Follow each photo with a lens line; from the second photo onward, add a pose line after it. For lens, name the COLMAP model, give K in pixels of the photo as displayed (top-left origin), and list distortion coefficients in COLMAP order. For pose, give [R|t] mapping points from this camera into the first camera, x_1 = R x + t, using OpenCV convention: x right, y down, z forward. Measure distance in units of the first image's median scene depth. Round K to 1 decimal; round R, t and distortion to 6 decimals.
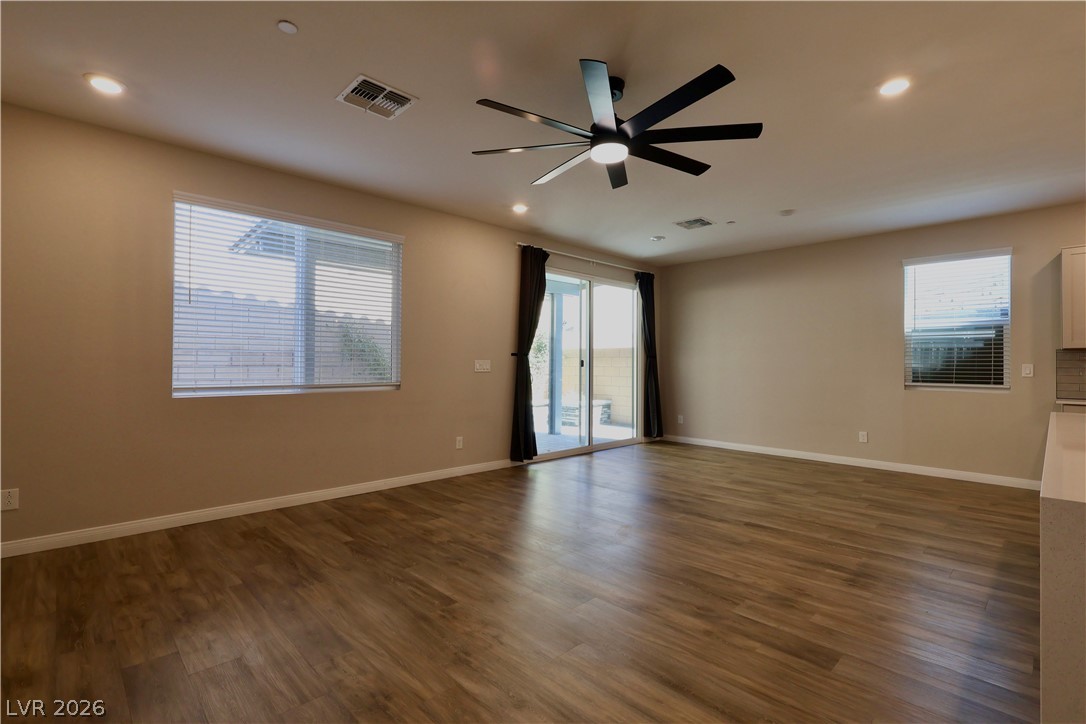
lens RADIAL K [[498.6, 0, 542.8], [0, 498.6, 359.5], [0, 0, 1]] dist [0.000554, -0.000714]
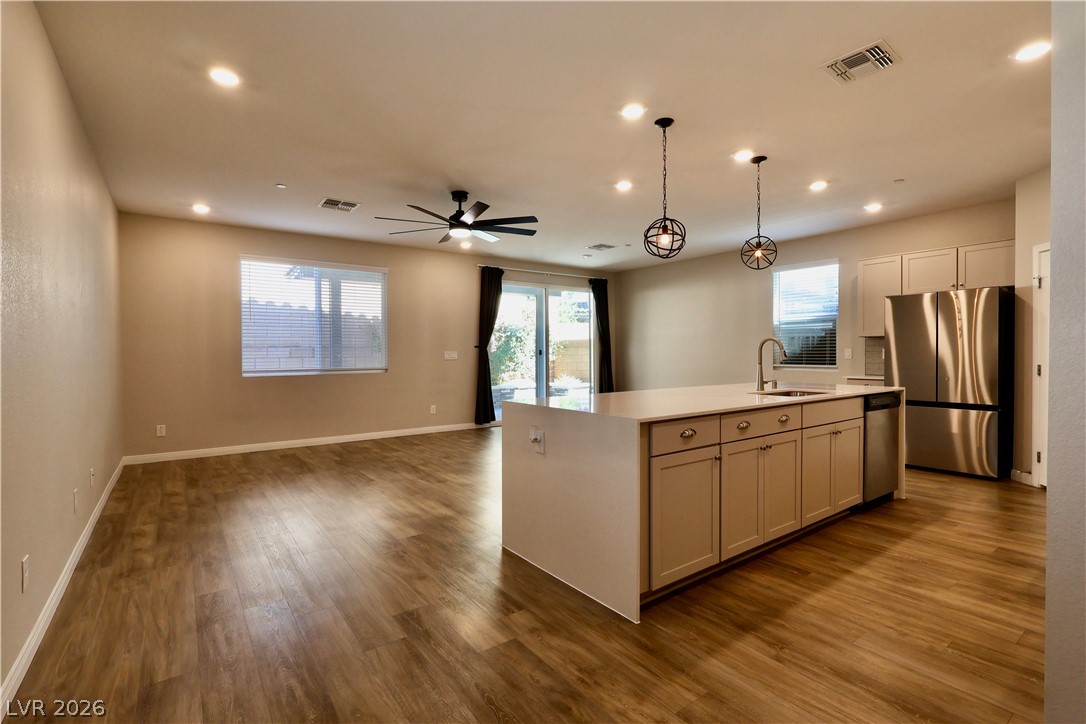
lens RADIAL K [[498.6, 0, 541.9], [0, 498.6, 358.9], [0, 0, 1]] dist [0.000554, -0.000714]
pose [[0.990222, -0.011516, -0.139026, 0.349389], [0.014473, 0.999690, 0.020279, -0.002221], [0.138749, -0.022093, 0.990081, -0.372949]]
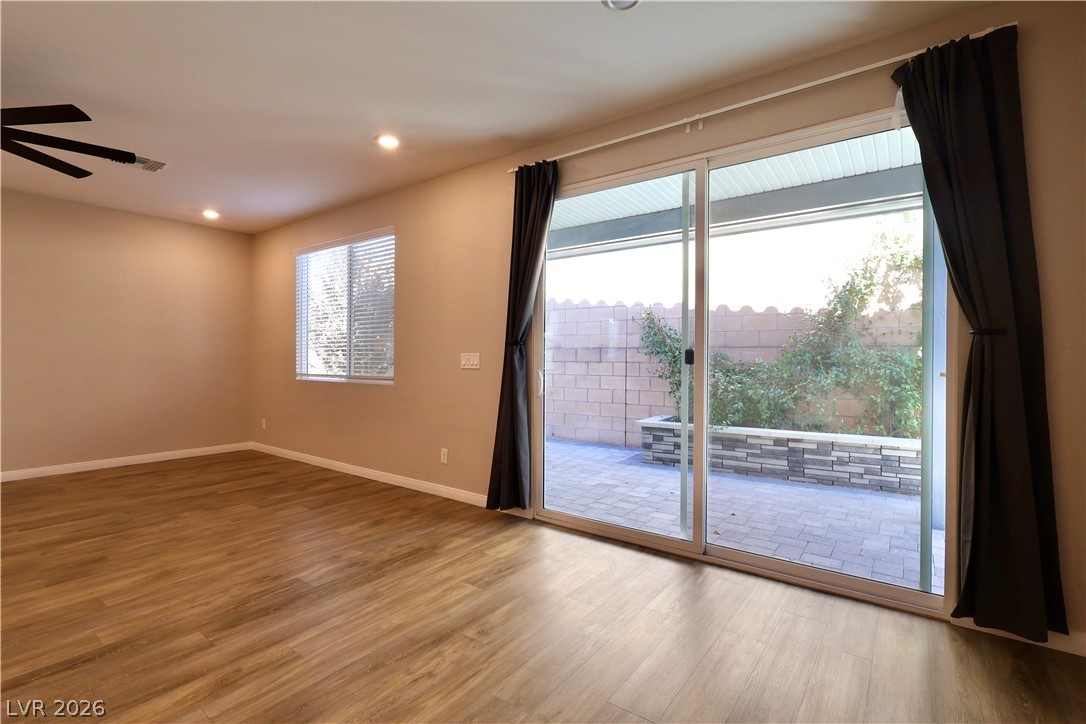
lens RADIAL K [[498.6, 0, 544.7], [0, 498.6, 363.6], [0, 0, 1]] dist [0.000554, -0.000714]
pose [[0.163425, 0.003610, -0.986549, 0.677065], [0.004432, 0.999981, 0.004393, 0.015432], [0.986546, -0.005090, 0.163406, 1.063766]]
